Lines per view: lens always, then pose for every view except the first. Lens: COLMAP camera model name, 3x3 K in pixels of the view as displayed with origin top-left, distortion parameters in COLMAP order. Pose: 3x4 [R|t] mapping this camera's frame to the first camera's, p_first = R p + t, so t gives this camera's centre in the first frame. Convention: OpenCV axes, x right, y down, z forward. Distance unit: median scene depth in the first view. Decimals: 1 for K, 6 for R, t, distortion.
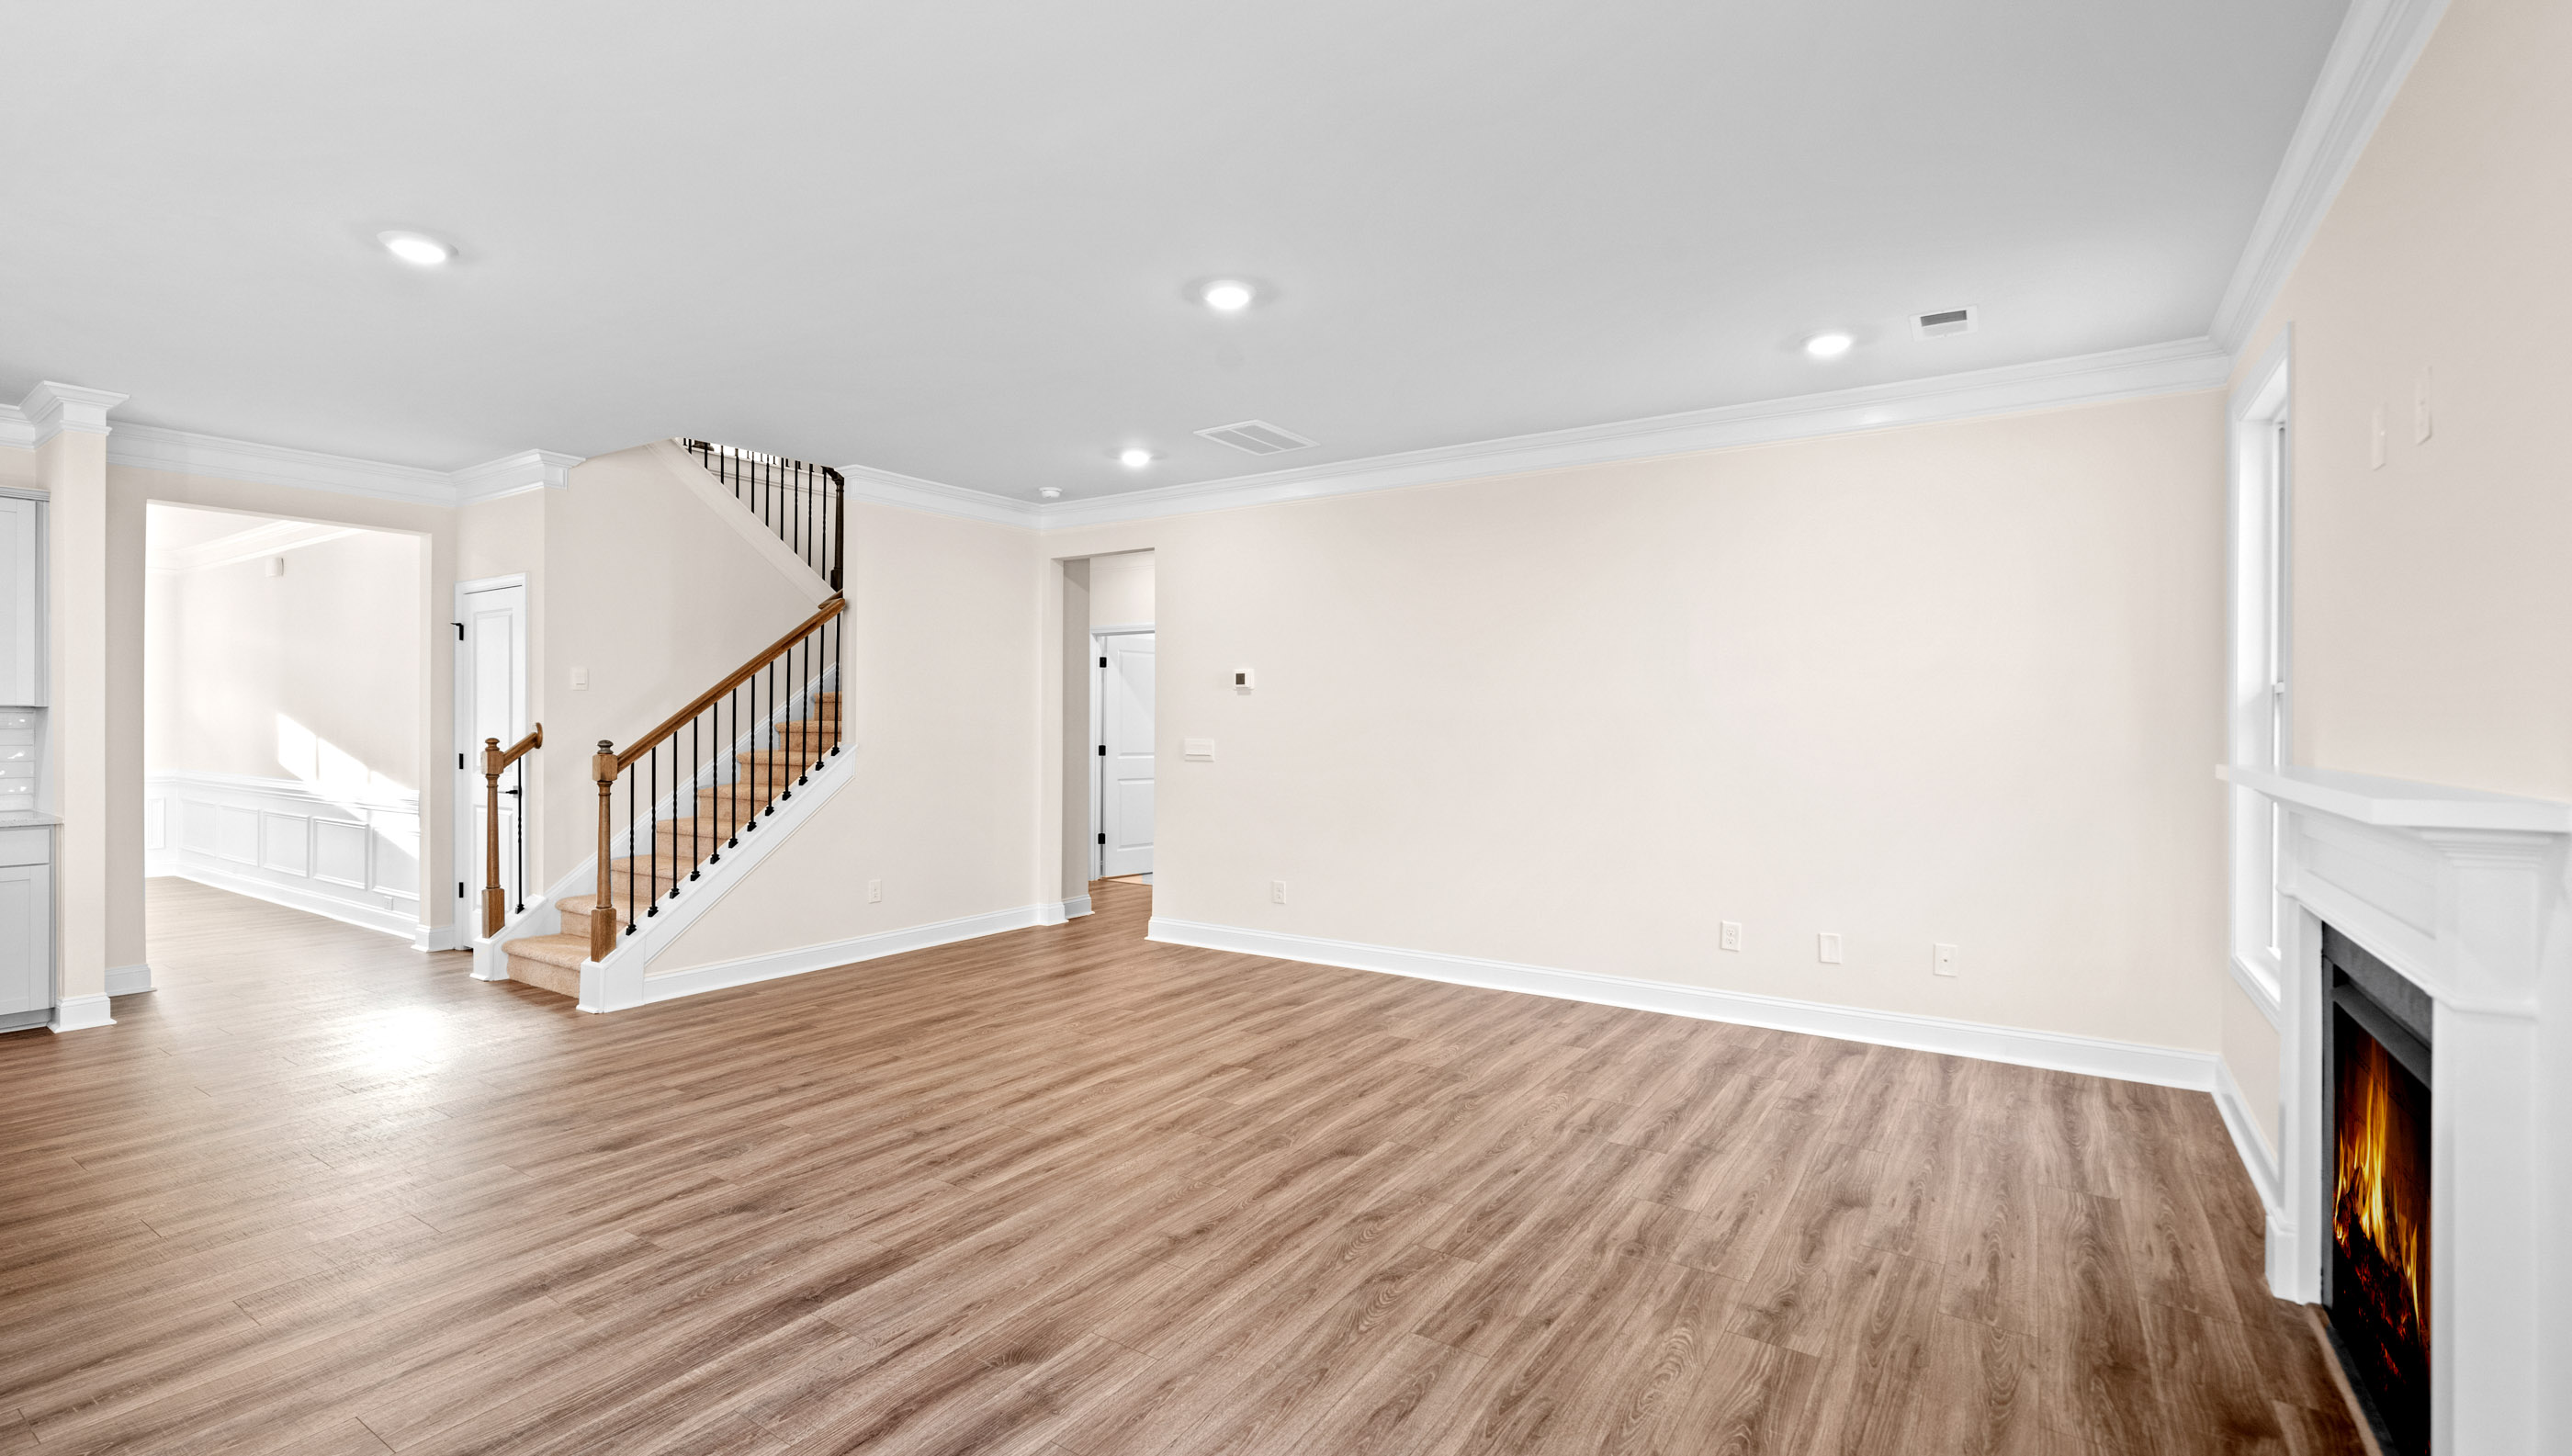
lens RADIAL K [[1153.8, 0, 1261.2], [0, 1153.8, 712.5], [0, 0, 1]] dist [0.001119, -0.000089]
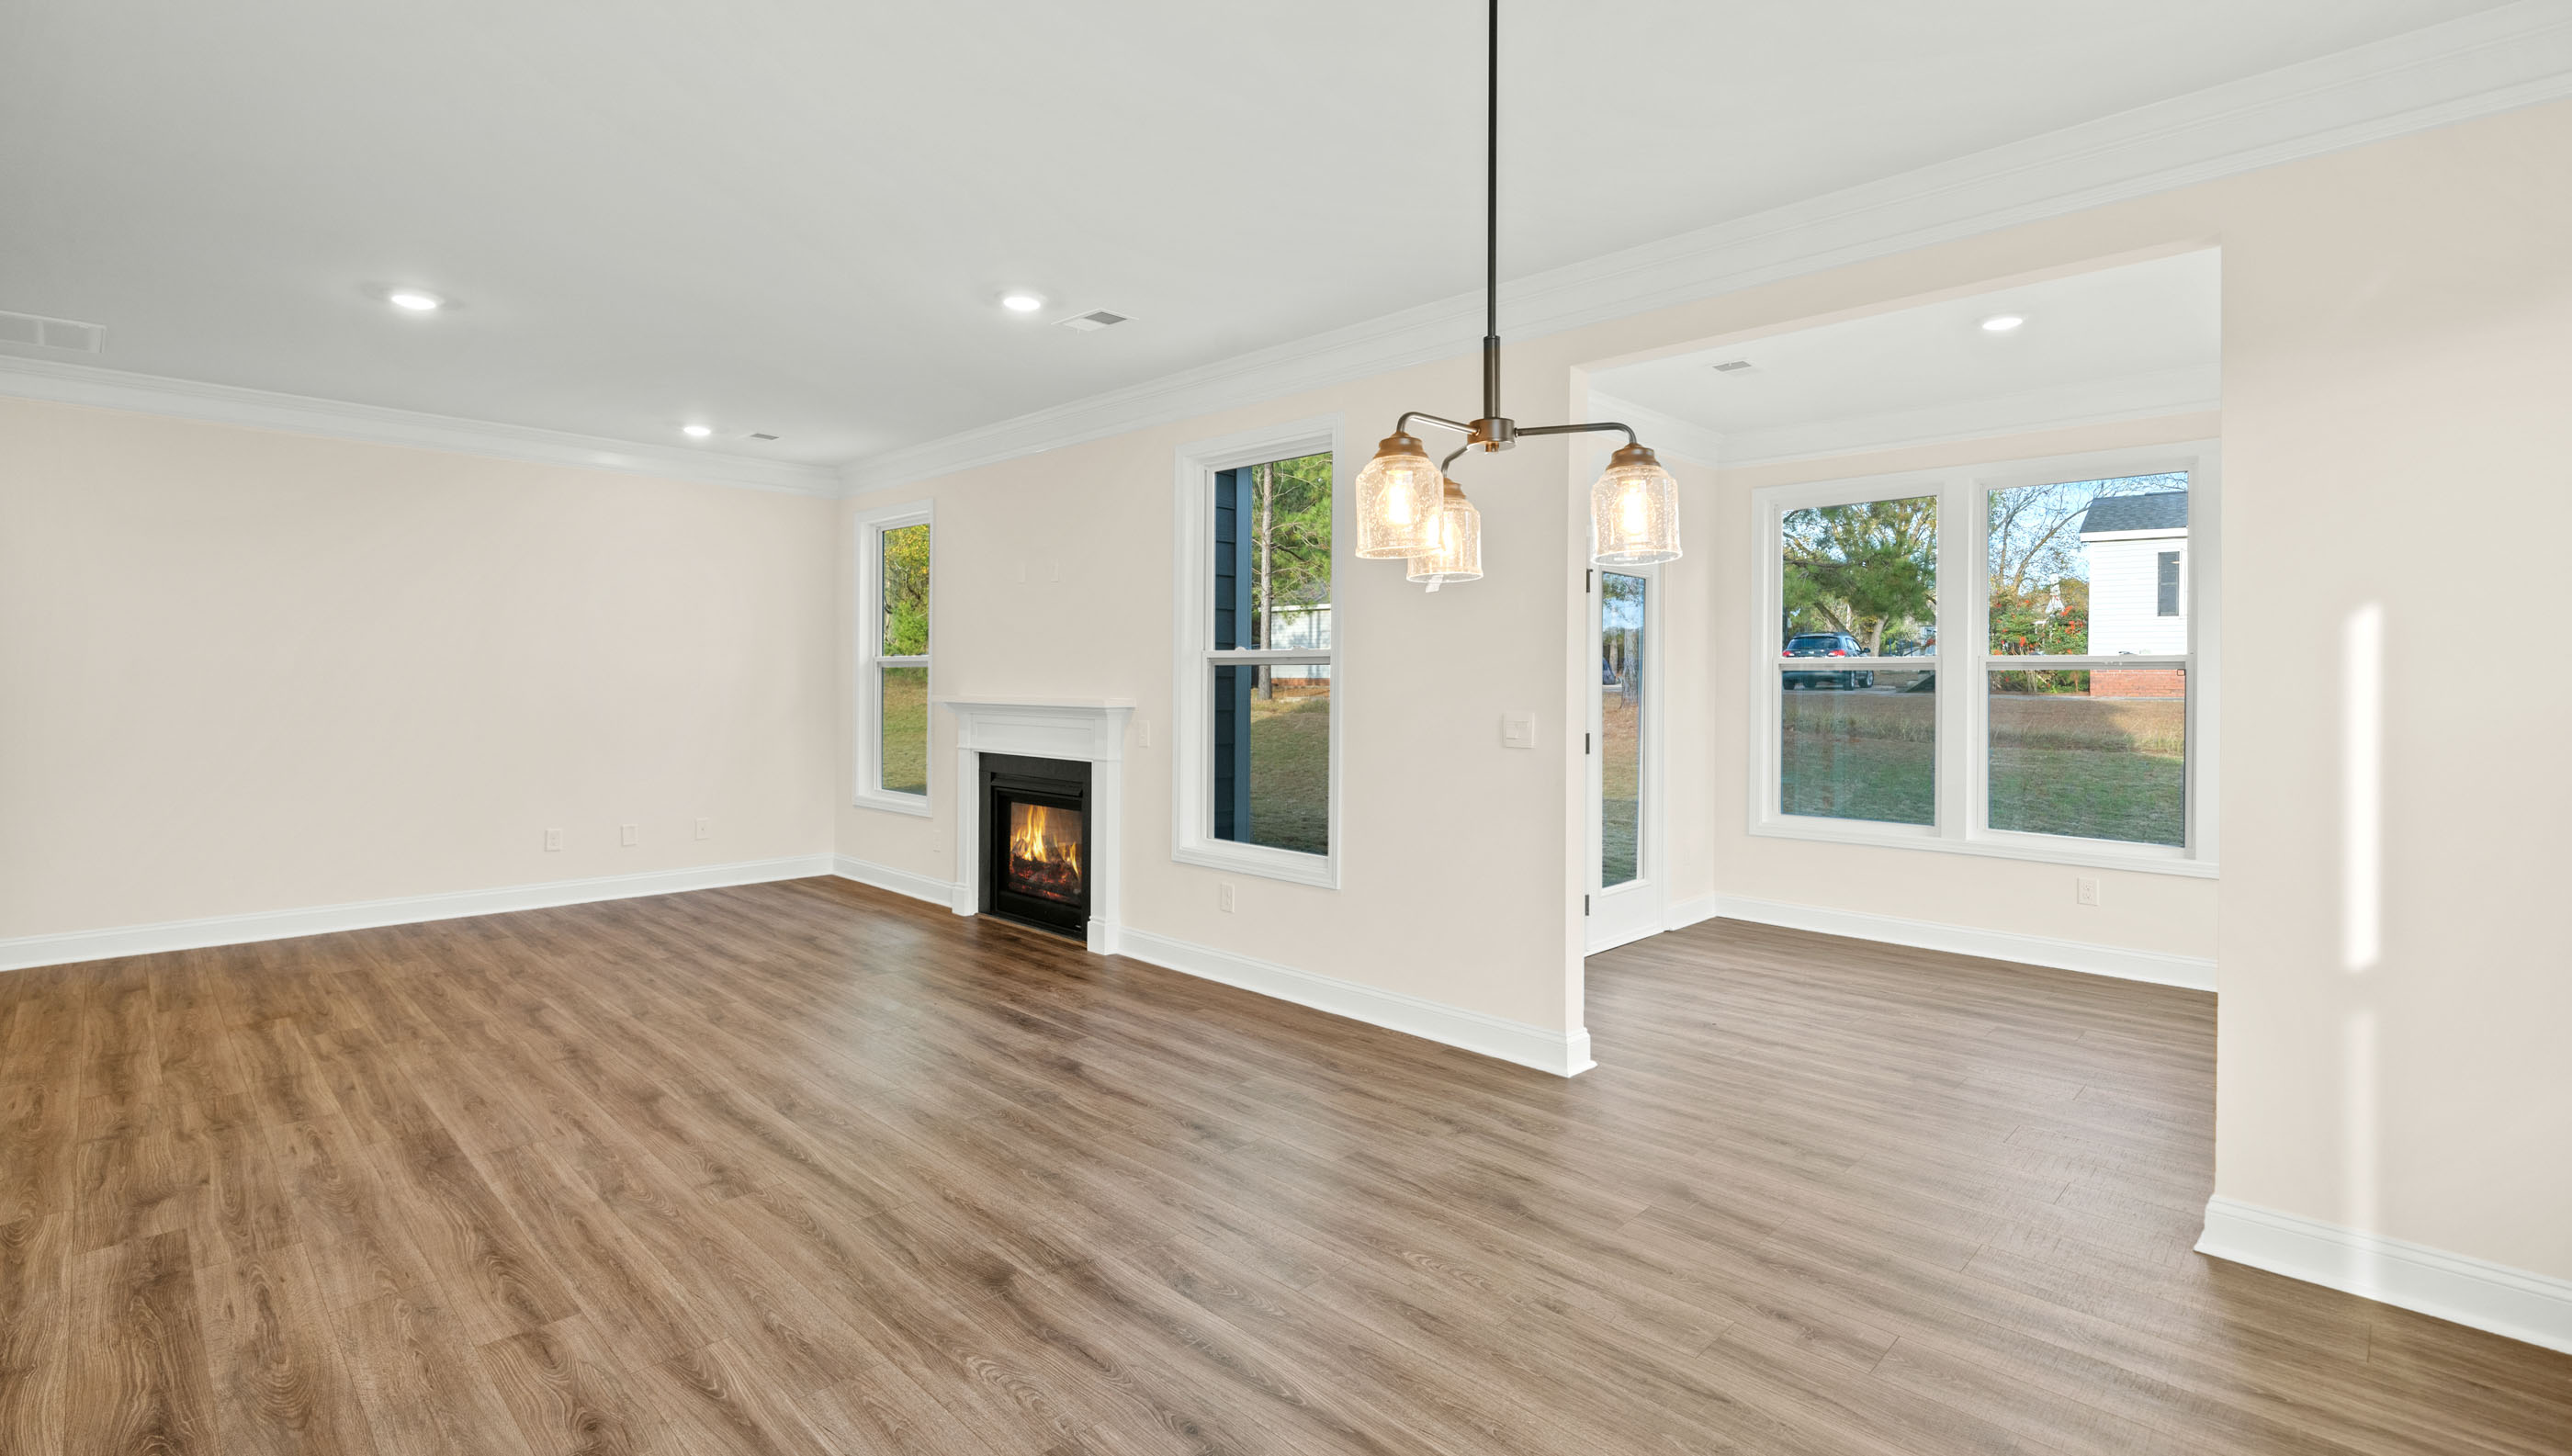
lens RADIAL K [[1153.8, 0, 1267.9], [0, 1153.8, 678.1], [0, 0, 1]] dist [0.001119, -0.000089]
pose [[0.183914, -0.000595, 0.982942, -0.905357], [-0.013740, 0.999901, 0.003177, -0.005263], [-0.982846, -0.014090, 0.183887, -0.041011]]
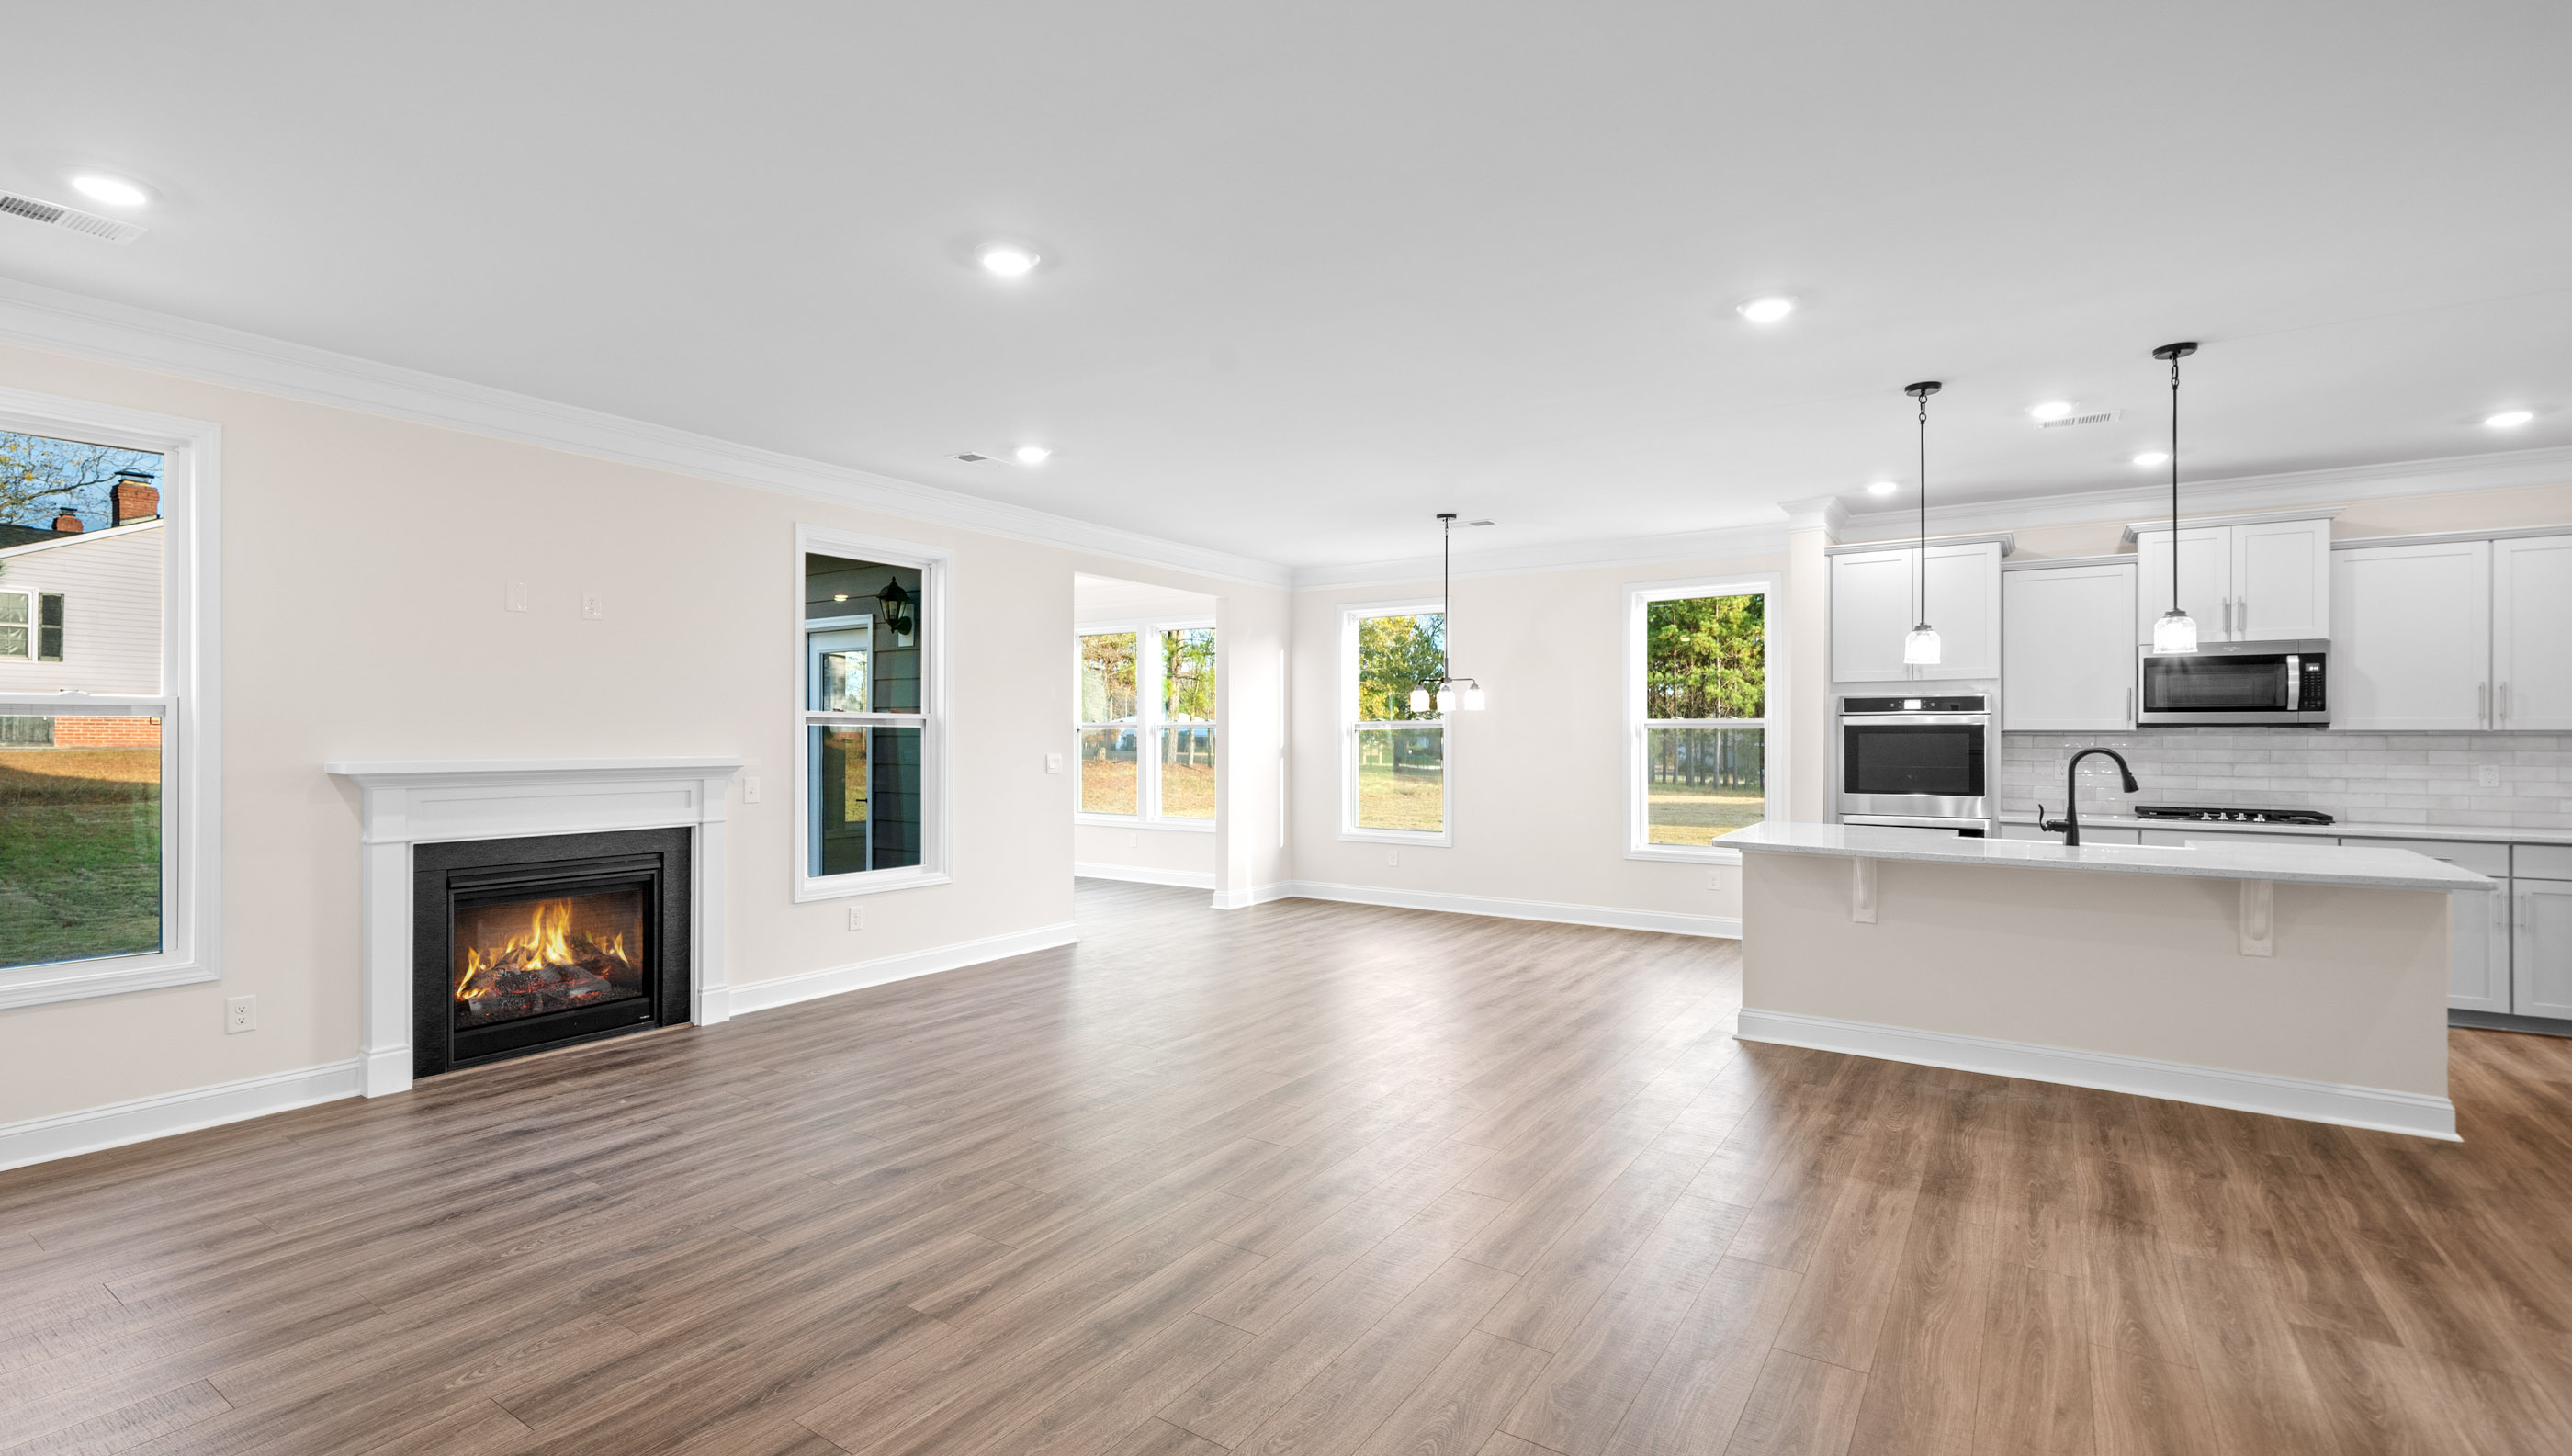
lens RADIAL K [[1153.8, 0, 1246.5], [0, 1153.8, 728.1], [0, 0, 1]] dist [0.001119, -0.000089]
pose [[-0.999904, -0.003264, 0.013467, -0.206870], [-0.003476, 0.999870, -0.015732, 0.012919], [-0.013414, -0.015777, -0.999786, 1.713333]]
